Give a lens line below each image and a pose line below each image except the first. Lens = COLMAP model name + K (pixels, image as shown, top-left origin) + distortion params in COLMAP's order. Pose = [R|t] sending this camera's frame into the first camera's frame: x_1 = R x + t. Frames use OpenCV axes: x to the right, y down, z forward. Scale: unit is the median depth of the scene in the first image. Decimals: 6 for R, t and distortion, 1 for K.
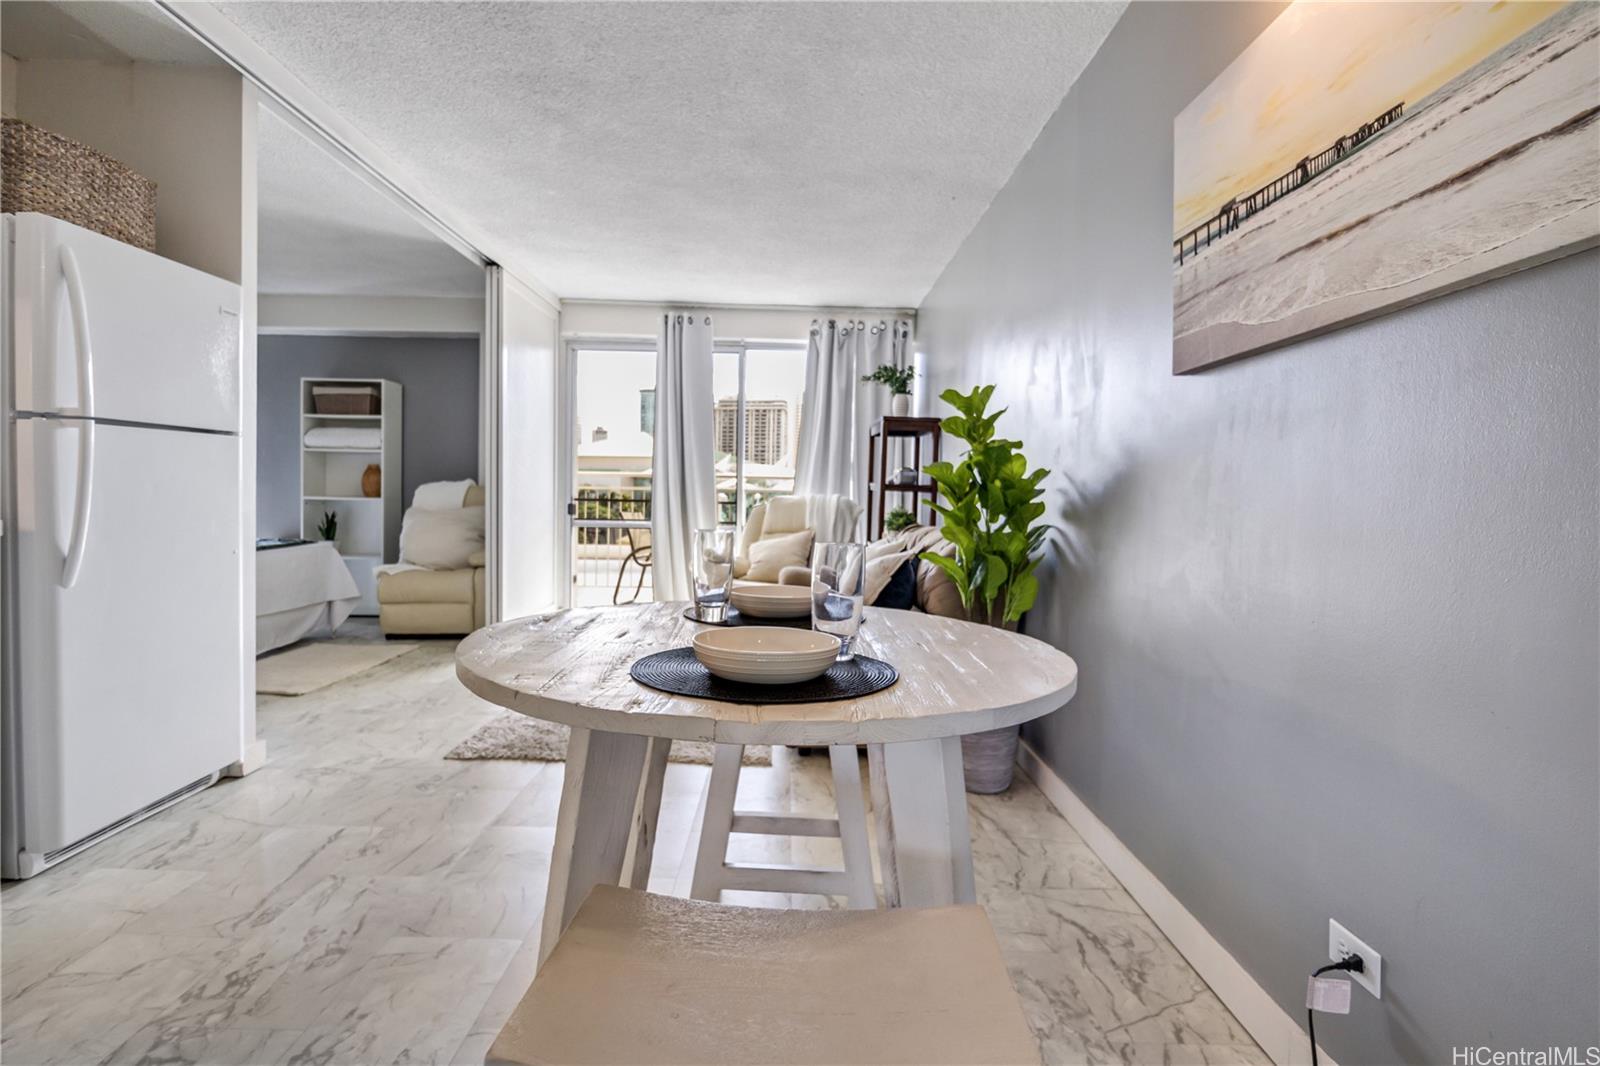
lens RADIAL K [[804.1, 0, 796.6], [0, 804.1, 523.3], [0, 0, 1]] dist [-0.010747, -0.000879]
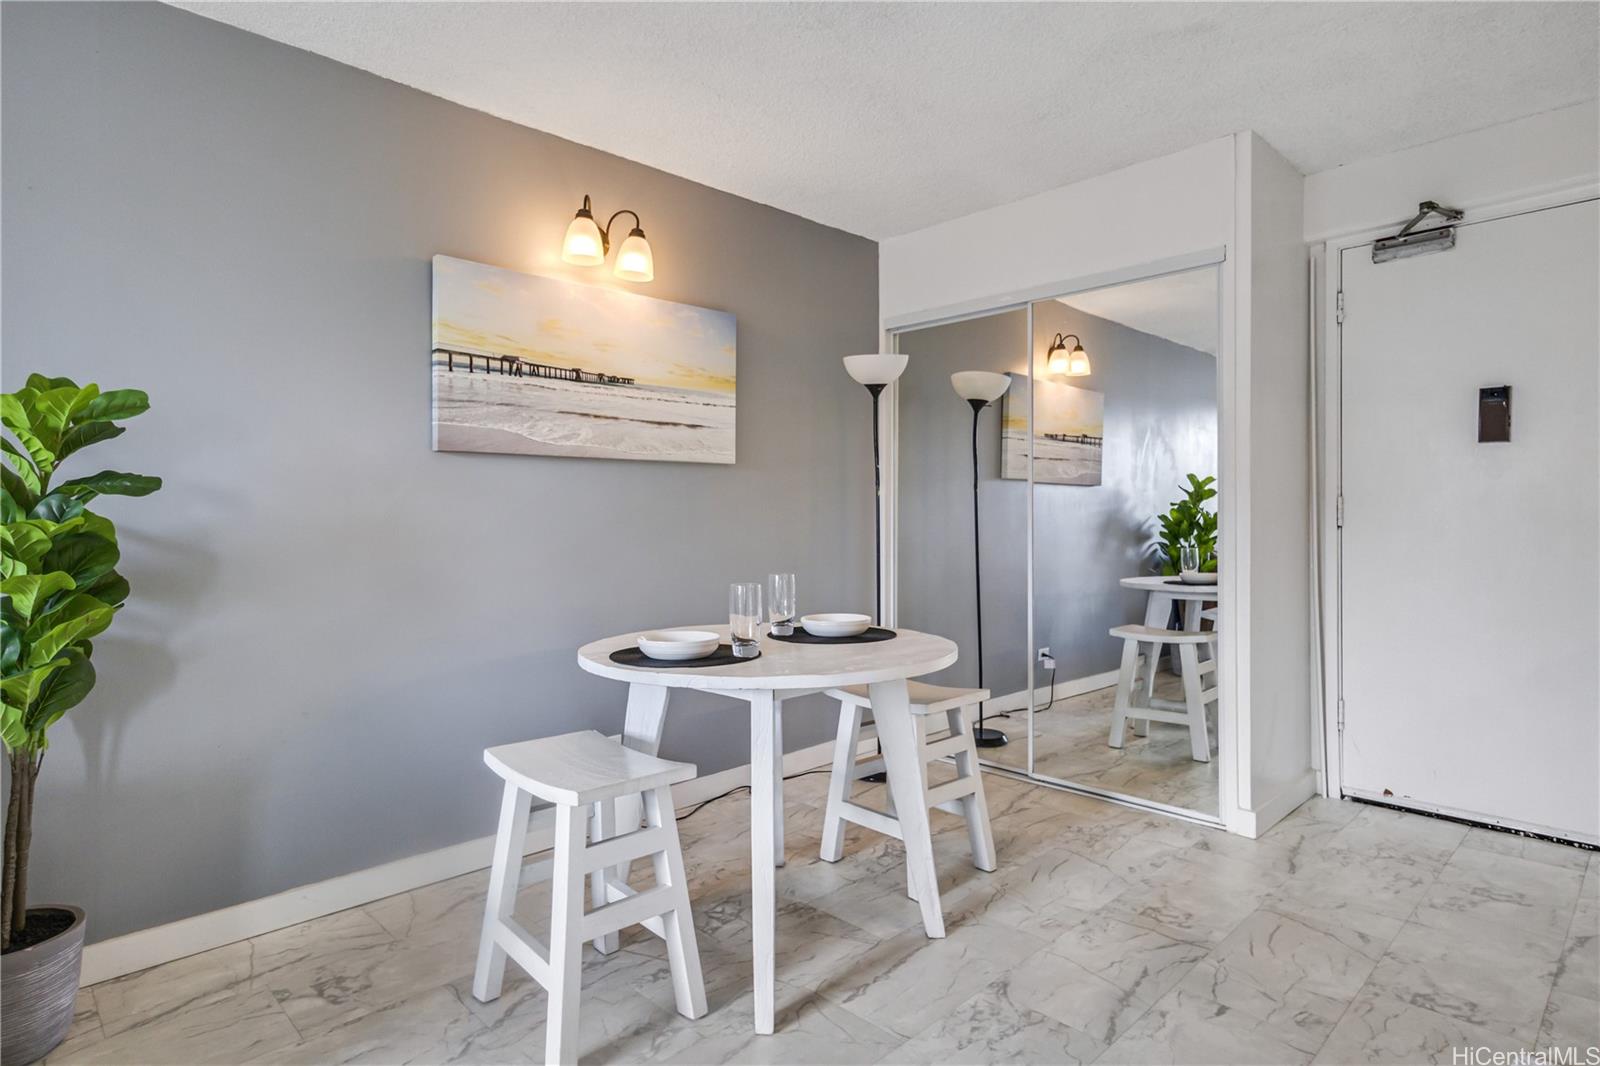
lens RADIAL K [[849.3, 0, 772.0], [0, 849.3, 514.0], [0, 0, 1]] dist [-0.001419, 0.000566]
pose [[-0.676197, -0.015995, 0.736547, -0.603870], [0.010918, 0.999437, 0.031727, -0.077698], [-0.736640, 0.029495, -0.675642, 1.011936]]
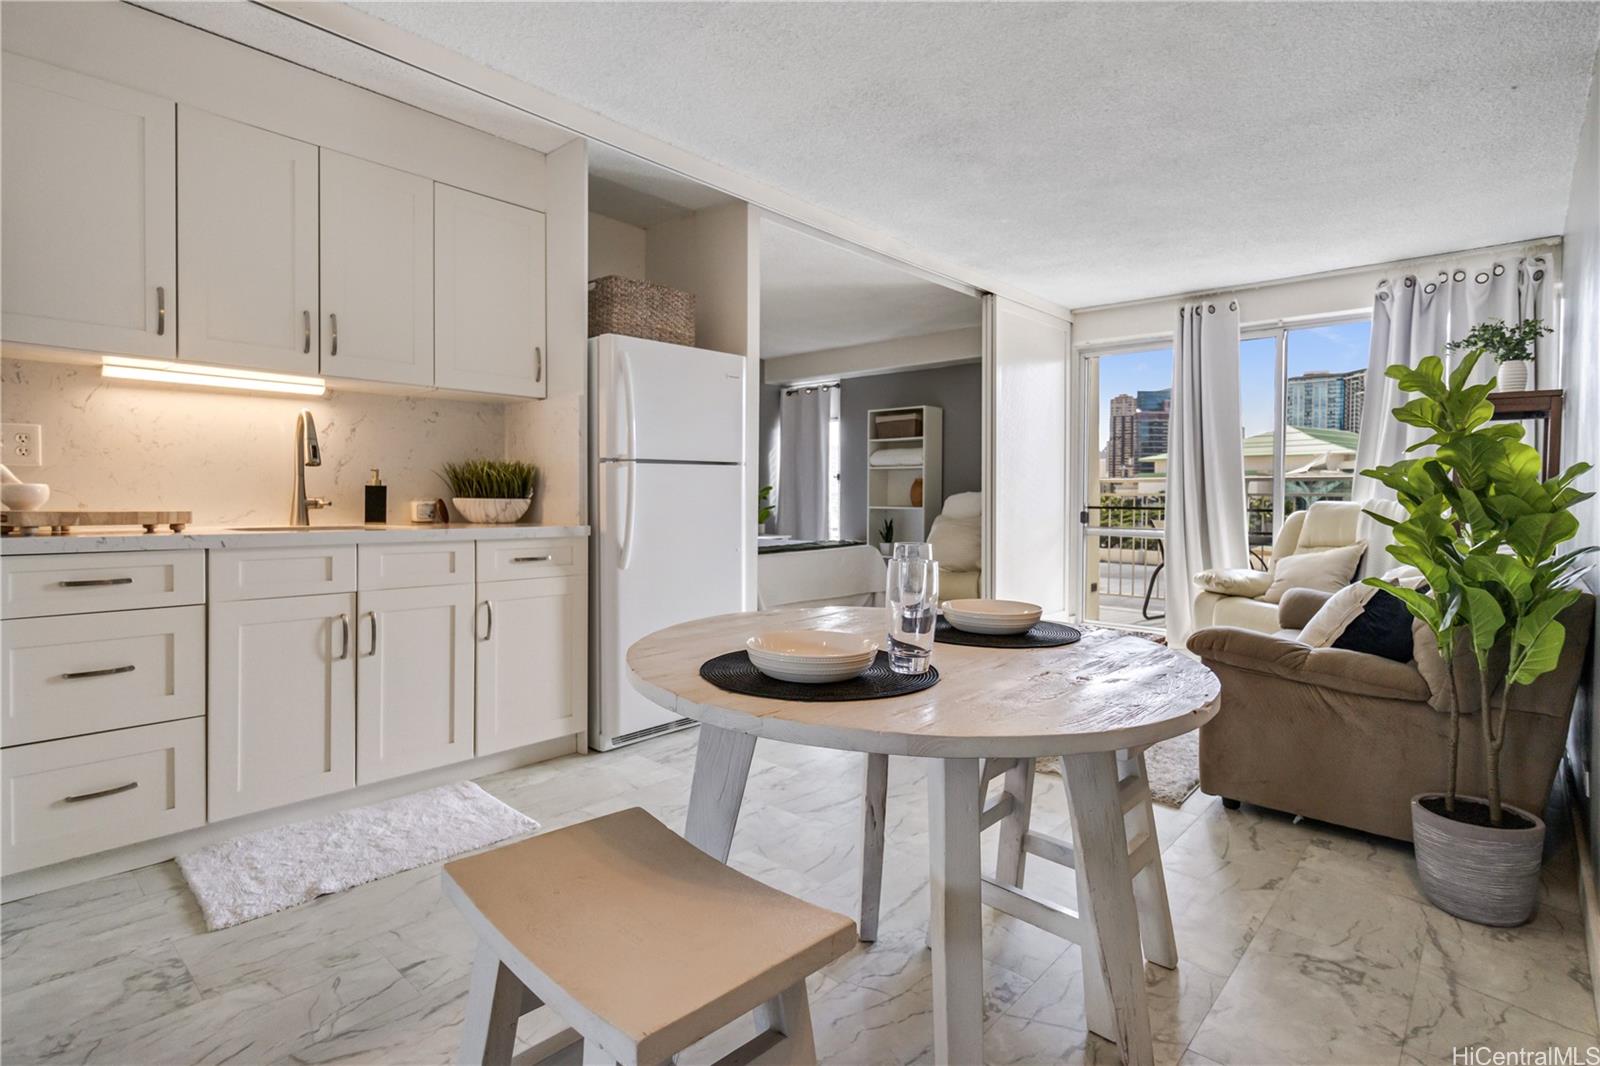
lens RADIAL K [[793.0, 0, 792.0], [0, 793.0, 508.9], [0, 0, 1]] dist [0.007753, 0.000521]
pose [[0.732791, -0.004388, -0.680439, 0.272388], [-0.012995, 0.999707, -0.020441, -0.006694], [0.680329, 0.023822, 0.732519, 0.059161]]
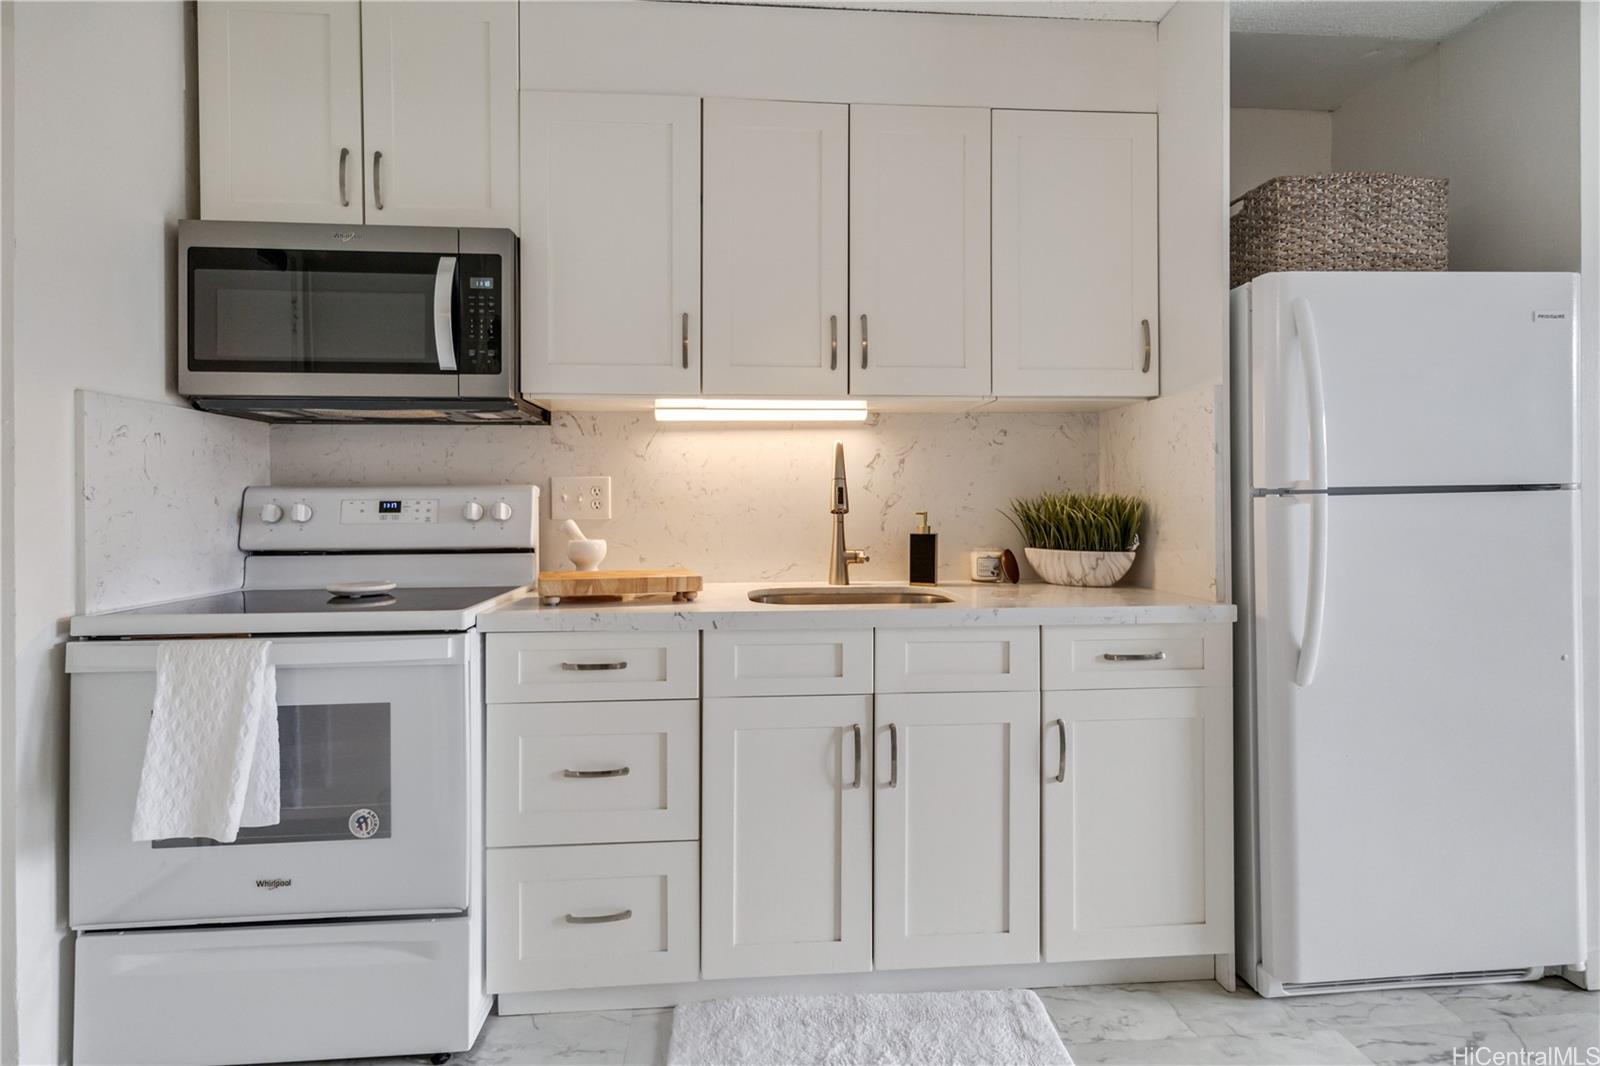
lens RADIAL K [[791.5, 0, 795.9], [0, 791.5, 502.5], [0, 0, 1]] dist [0.004971, -0.000065]
pose [[0.068623, -0.021219, -0.997417, -0.057383], [-0.025694, 0.999405, -0.023029, -0.060910], [0.997312, 0.027208, 0.068037, 0.269294]]
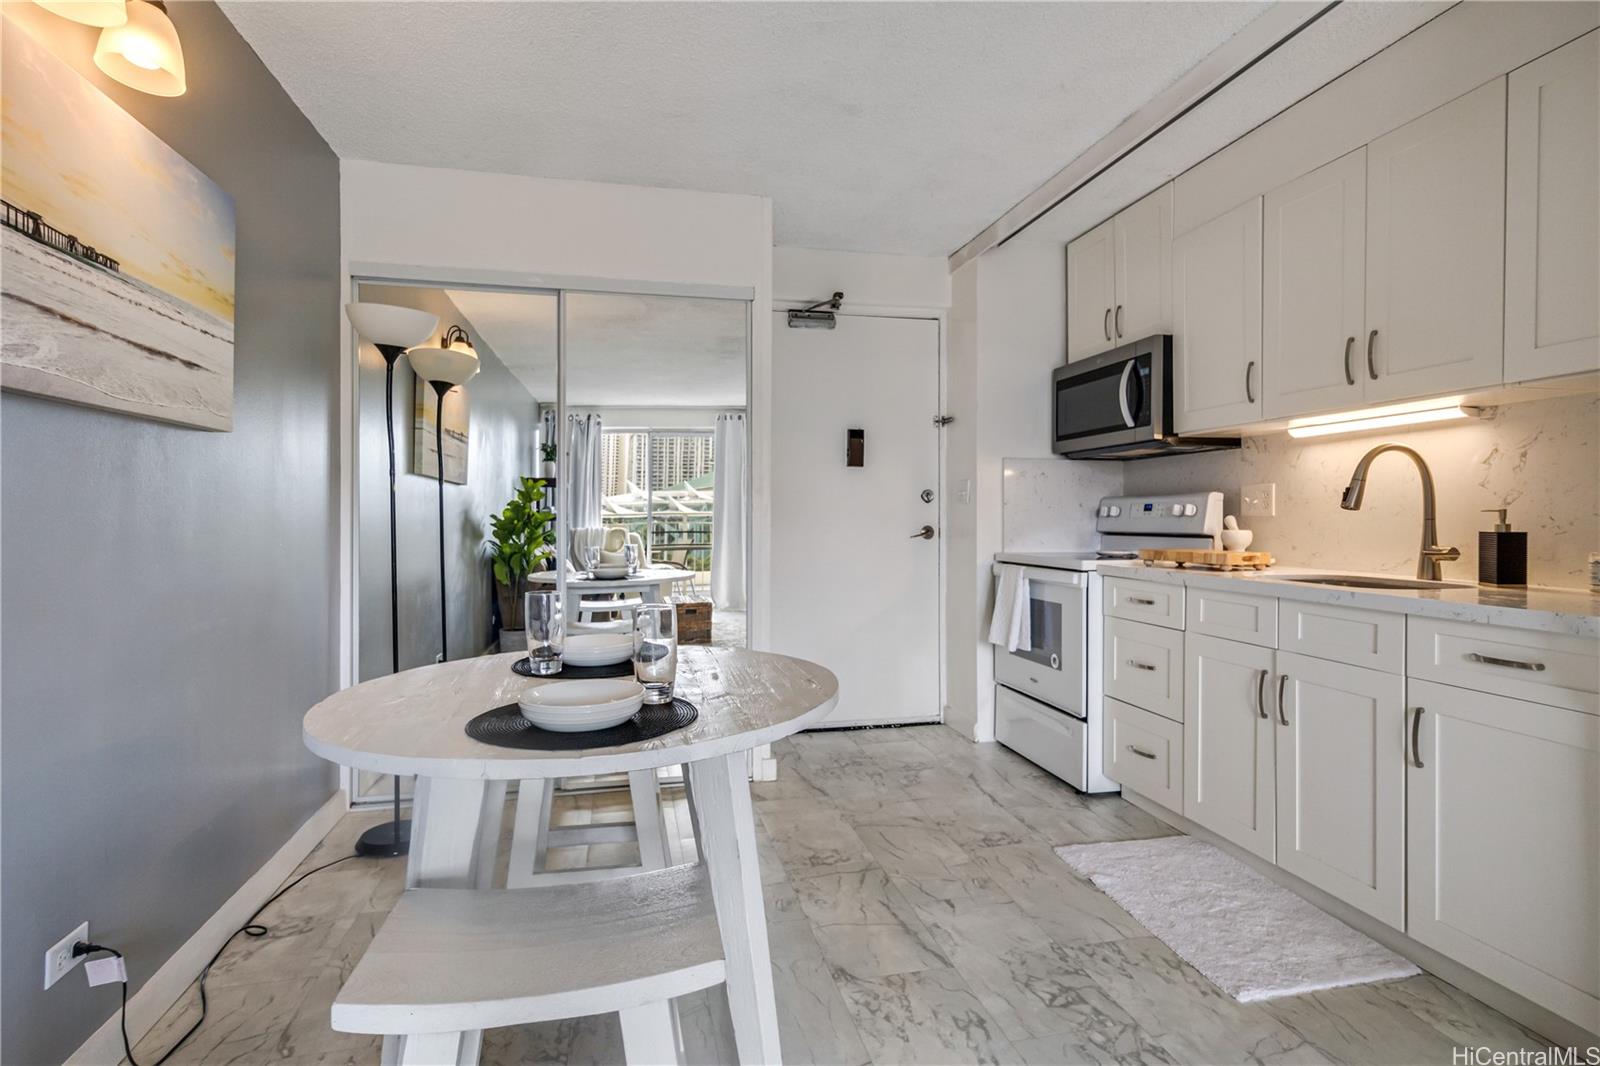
lens RADIAL K [[805.2, 0, 801.2], [0, 805.2, 517.9], [0, 0, 1]] dist [0.005865, 0.000712]
pose [[-0.977559, -0.020919, -0.209622, -0.036997], [-0.027283, 0.999249, 0.027515, -0.067923], [0.208889, 0.032617, -0.977395, 1.059980]]
